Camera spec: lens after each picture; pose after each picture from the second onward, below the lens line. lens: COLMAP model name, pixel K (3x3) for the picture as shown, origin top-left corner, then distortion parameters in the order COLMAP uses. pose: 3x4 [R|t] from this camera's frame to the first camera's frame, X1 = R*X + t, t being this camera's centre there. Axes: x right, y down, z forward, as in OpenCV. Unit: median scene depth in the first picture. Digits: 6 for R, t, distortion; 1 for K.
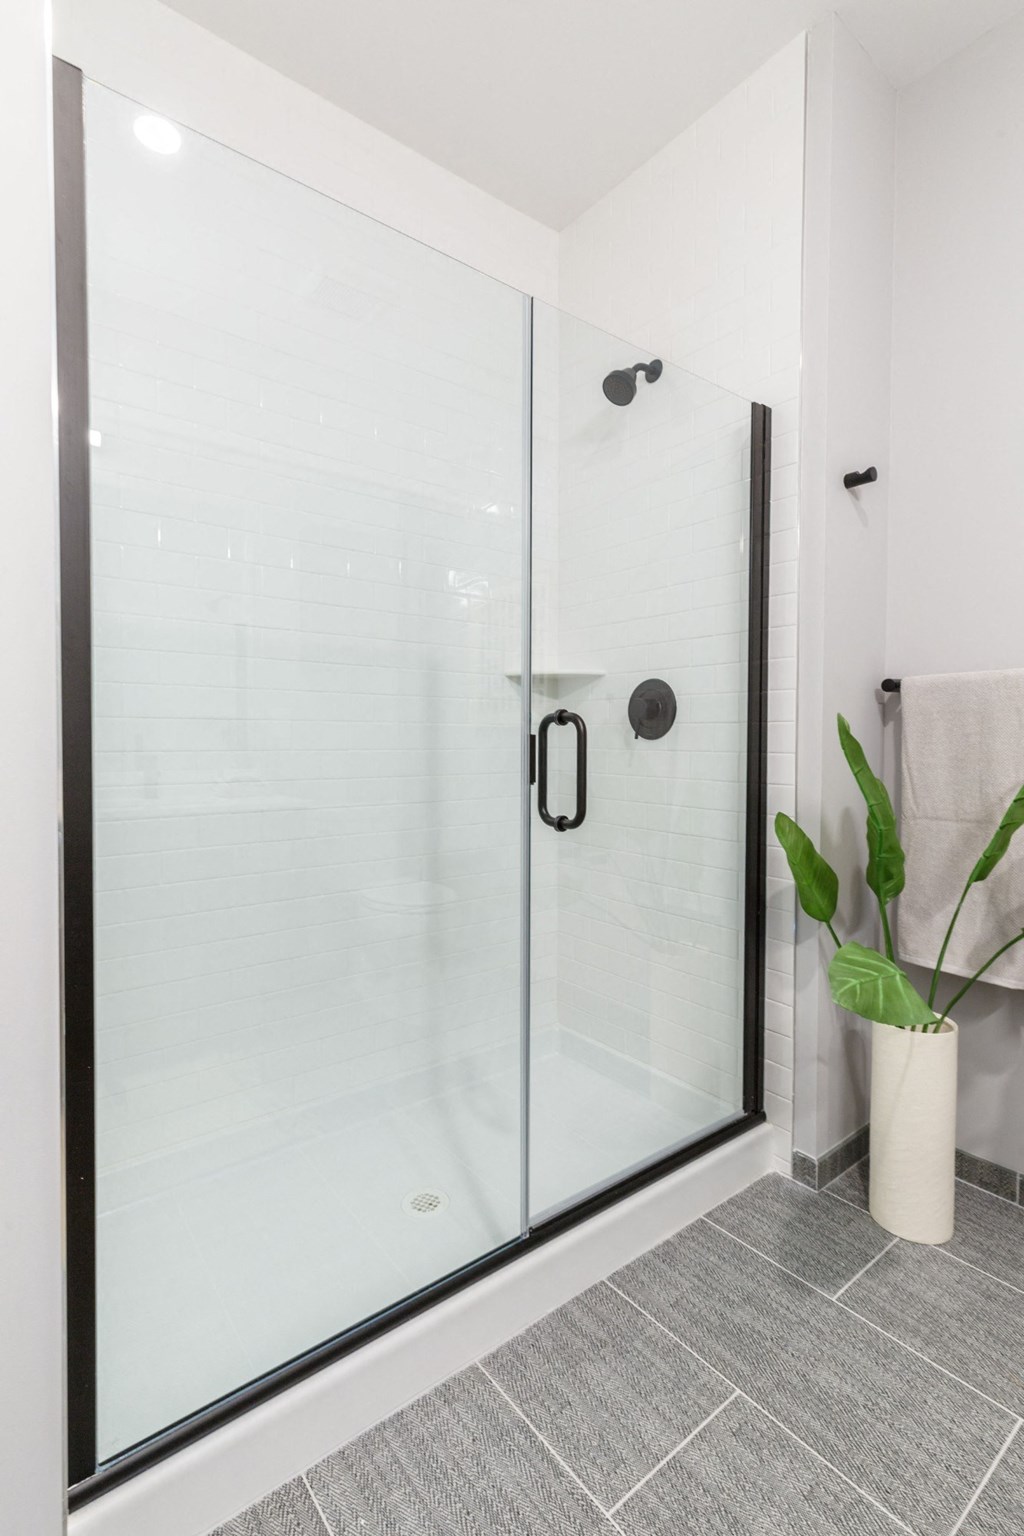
lens RADIAL K [[704.5, 0, 511.4], [0, 704.5, 765.6], [0, 0, 1]] dist [0.003460, 0.000031]
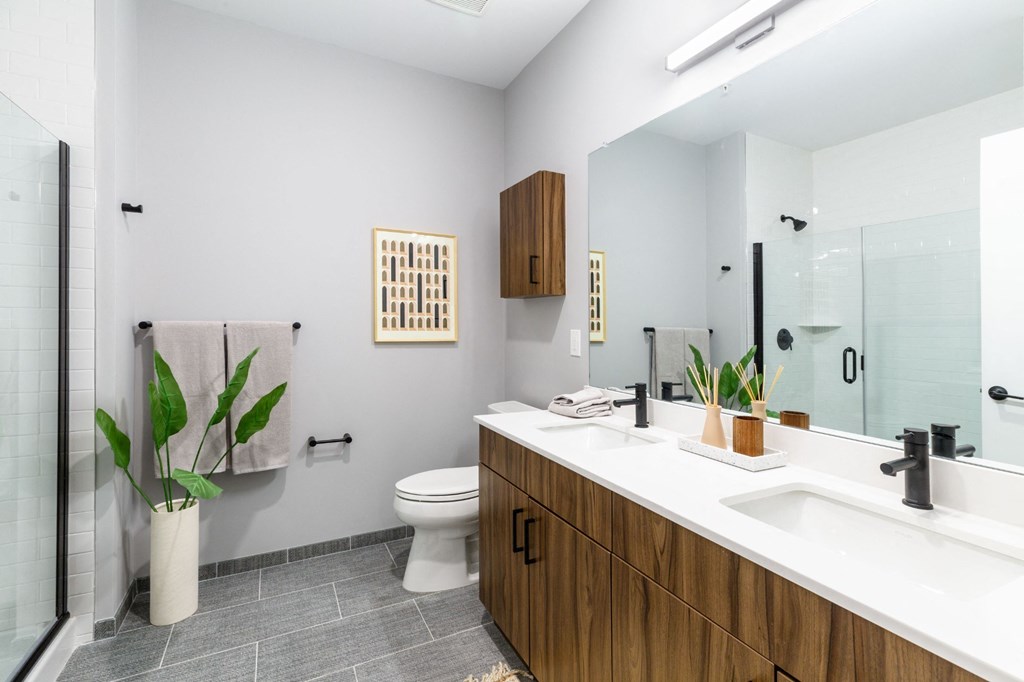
lens RADIAL K [[469.7, 0, 512.1], [0, 469.7, 332.2], [0, 0, 1]] dist [0.003460, 0.000031]
pose [[0.187045, -0.011591, 0.982283, -0.467533], [0.029398, 0.999549, 0.006197, -0.080596], [-0.981911, 0.027718, 0.187301, -0.126582]]
